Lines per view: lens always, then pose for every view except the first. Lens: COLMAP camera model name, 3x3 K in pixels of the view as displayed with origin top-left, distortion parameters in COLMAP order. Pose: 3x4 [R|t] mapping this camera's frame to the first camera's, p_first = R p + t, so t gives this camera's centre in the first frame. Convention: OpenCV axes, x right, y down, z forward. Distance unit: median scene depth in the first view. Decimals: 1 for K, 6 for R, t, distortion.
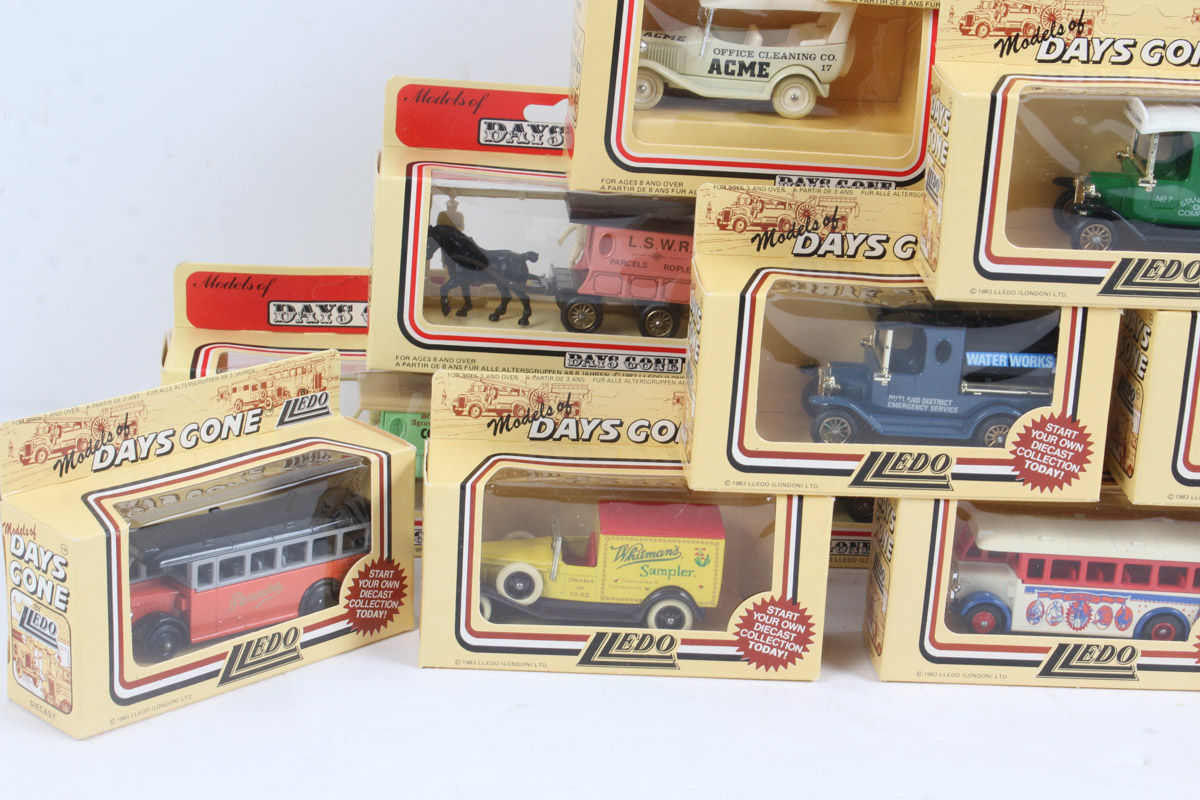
lens RADIAL K [[2386.4, 0, 591.4], [0, 2386.4, 404.1], [0, 0, 1]] dist [0.057983, 0.000000]
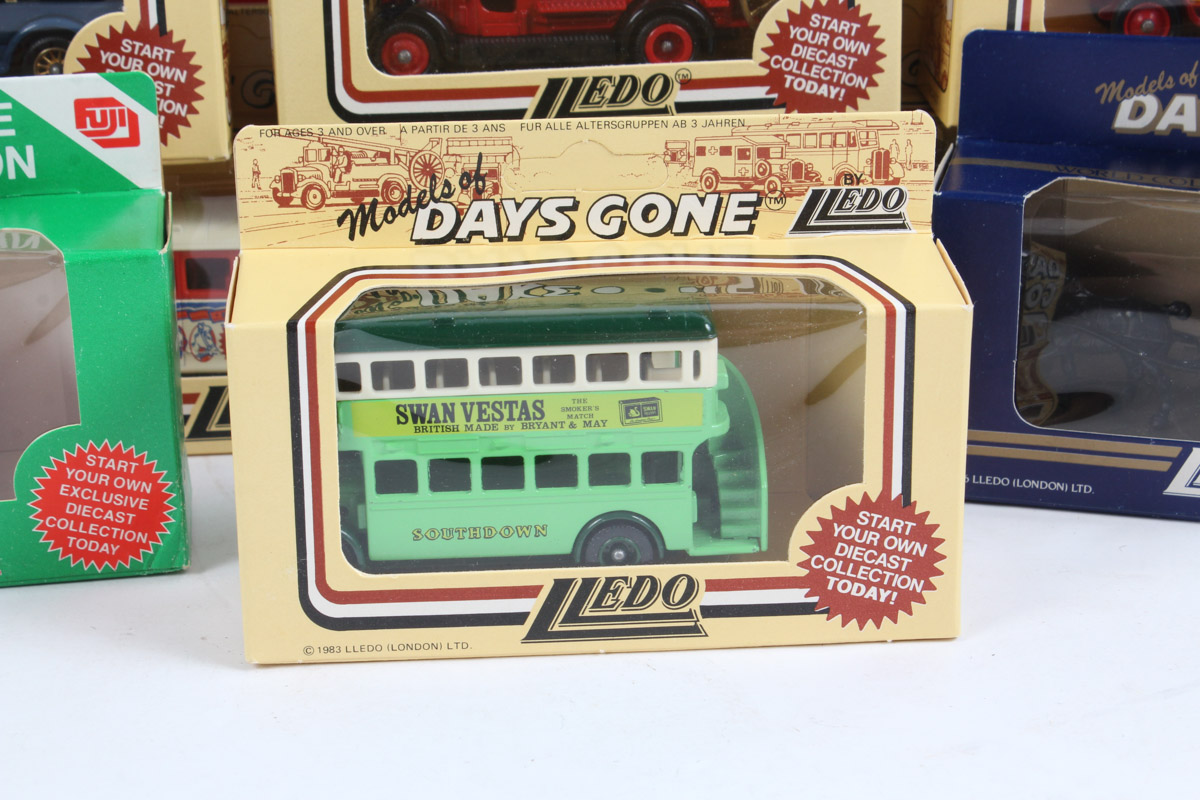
lens RADIAL K [[2556.0, 0, 573.3], [0, 2556.0, 401.9], [0, 0, 1]] dist [0.051068, 0.000000]
pose [[0.996581, -0.075972, 0.032478, 0.274988], [0.074941, 0.996678, 0.031883, 0.090221], [-0.034793, -0.029340, 0.998964, 0.295329]]
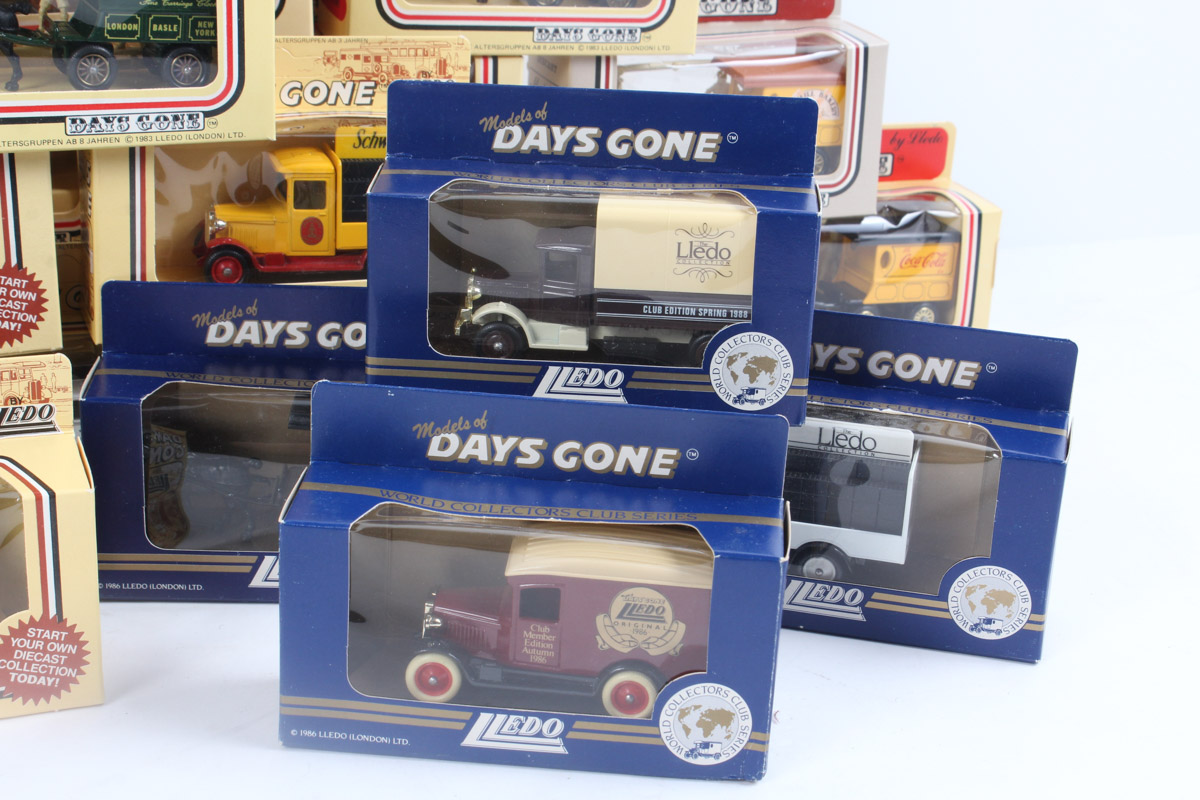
lens RADIAL K [[2032.0, 0, 590.0], [0, 2032.0, 403.7], [0, 0, 1]] dist [-0.013630, 0.000000]
pose [[0.932622, -0.131393, 0.336084, 0.313562], [0.117599, 0.991175, 0.061170, 0.041933], [-0.341155, -0.017526, 0.939844, 0.156815]]
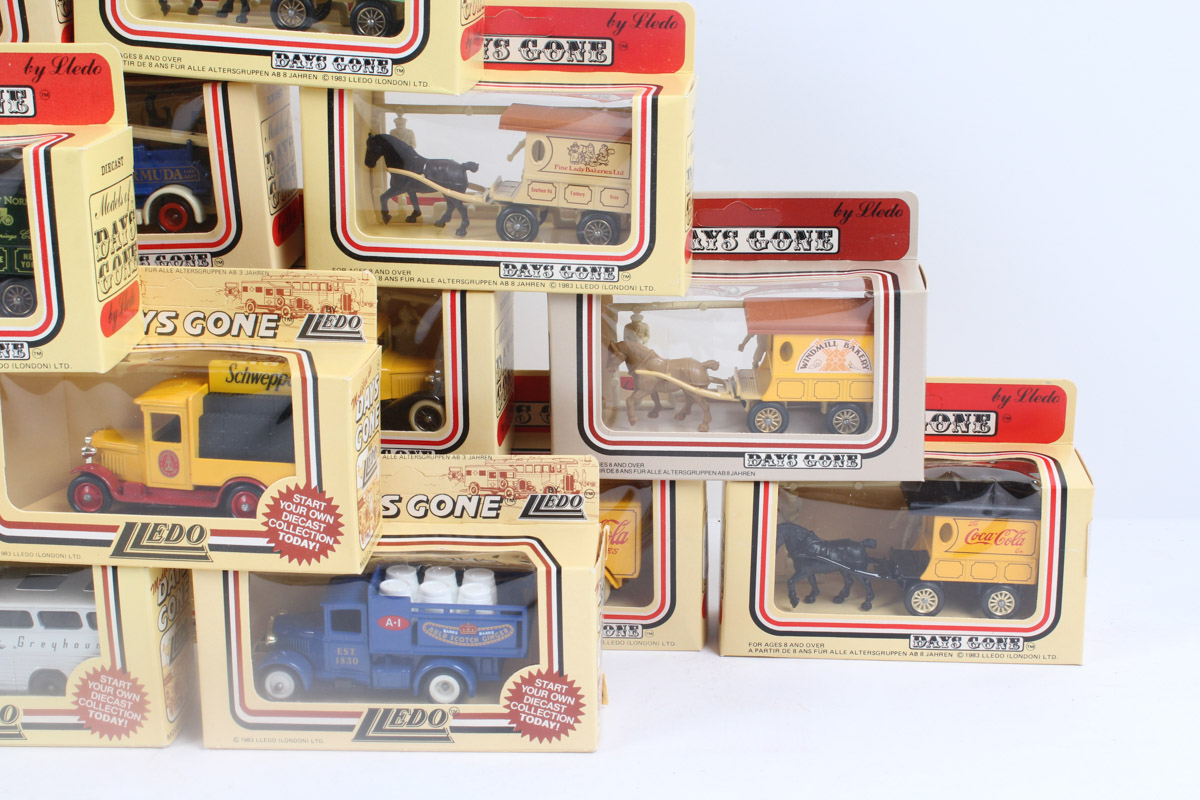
lens RADIAL K [[1735.5, 0, 573.7], [0, 1735.5, 395.0], [0, 0, 1]] dist [-0.023440, 0.000000]
pose [[0.996421, -0.037482, -0.075770, 0.719613], [0.033394, 0.997954, -0.054524, 0.024990], [0.077658, 0.051799, 0.995634, 0.294584]]
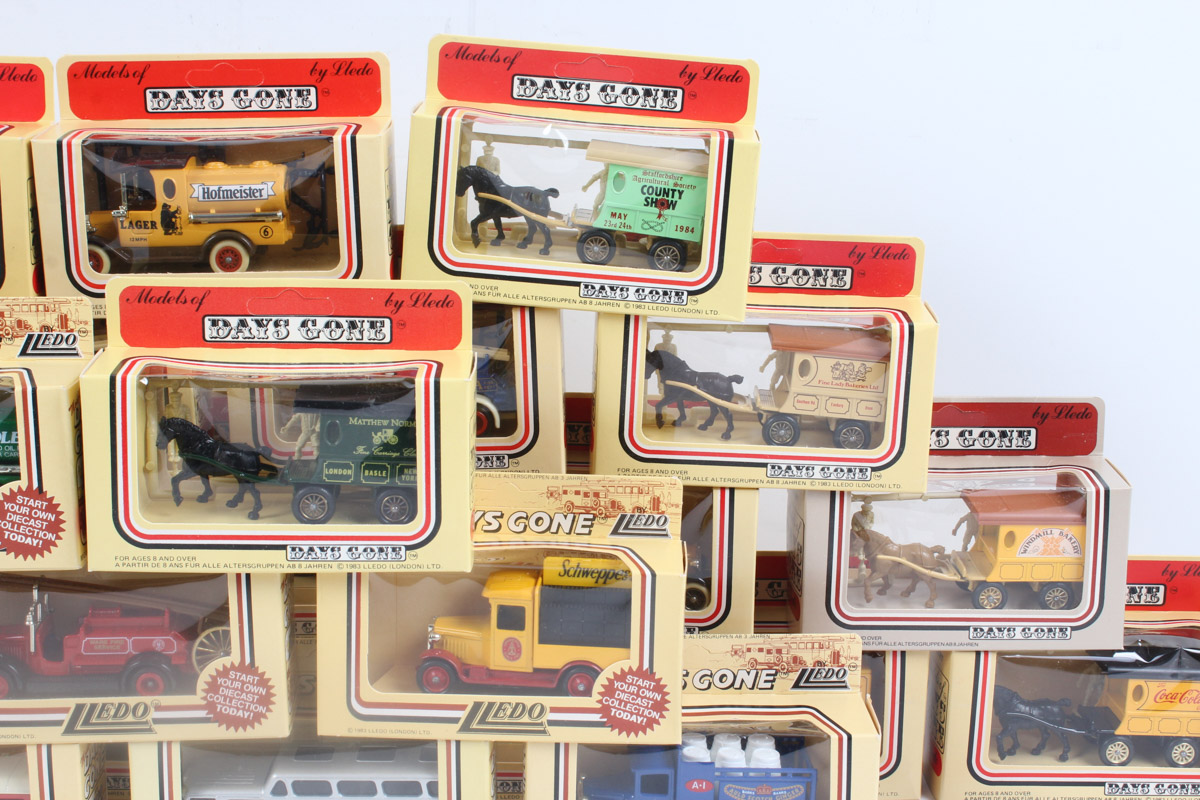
lens RADIAL K [[1735.5, 0, 578.1], [0, 1735.5, 403.1], [0, 0, 1]] dist [-0.023440, 0.000000]
pose [[0.999056, -0.042421, 0.009341, 0.527143], [0.043184, 0.993187, -0.108238, -0.016299], [-0.004686, 0.108539, 0.994081, 0.175885]]
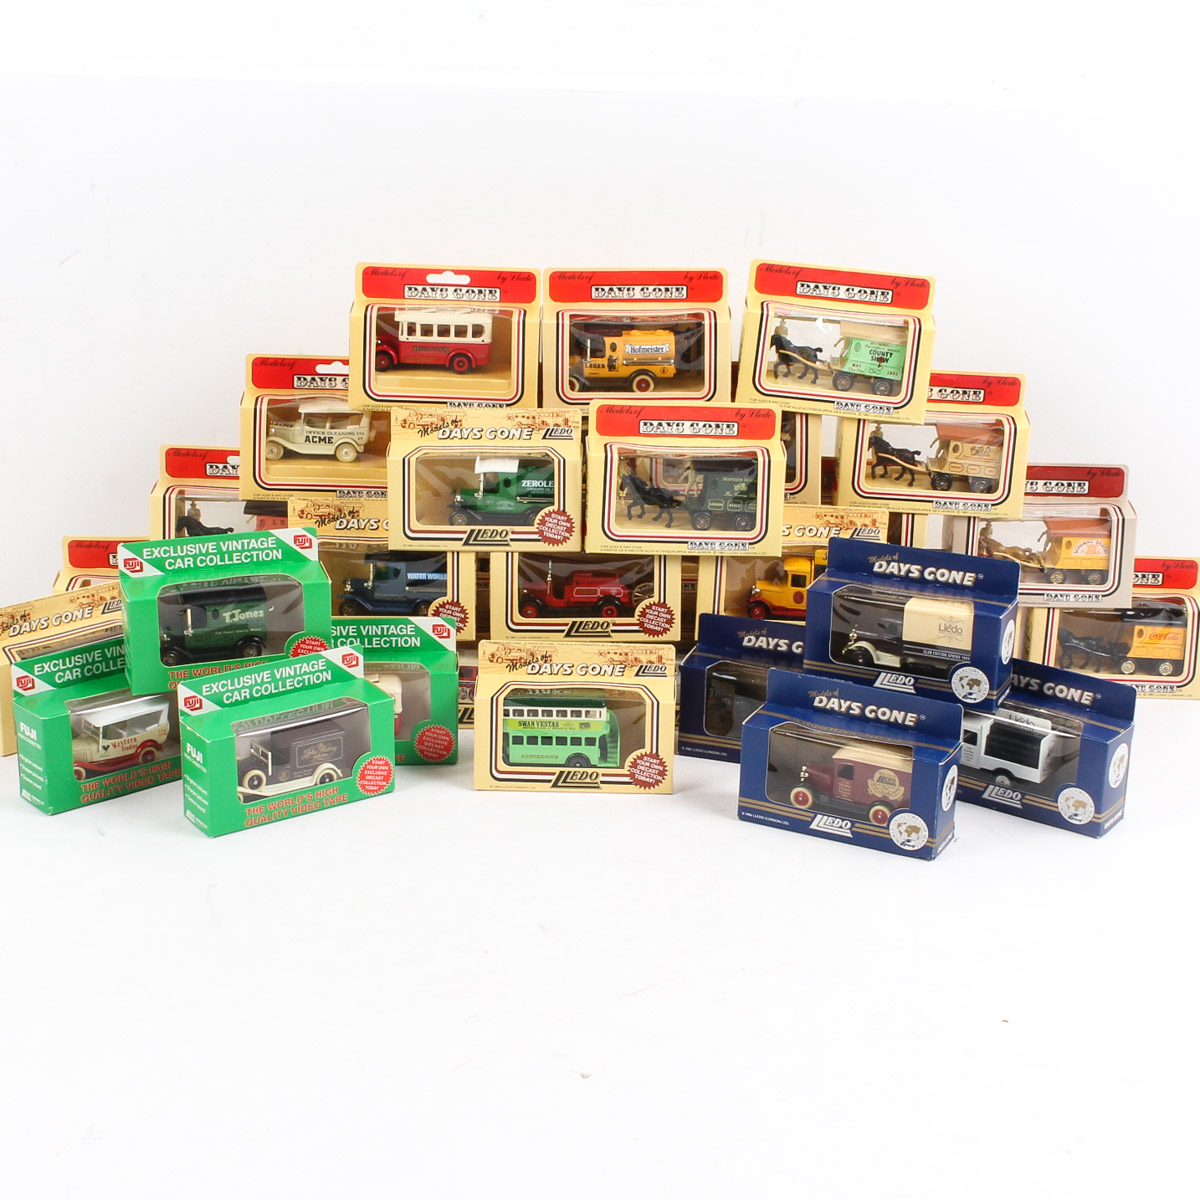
lens RADIAL K [[2142.7, 0, 585.4], [0, 2142.7, 546.8], [0, 0, 1]] dist [0.015969, 0.000000]
pose [[0.999414, -0.024287, -0.024108, 0.356548], [0.023722, 0.999444, -0.023430, 0.003870], [0.024663, 0.022844, 0.999435, -0.923239]]
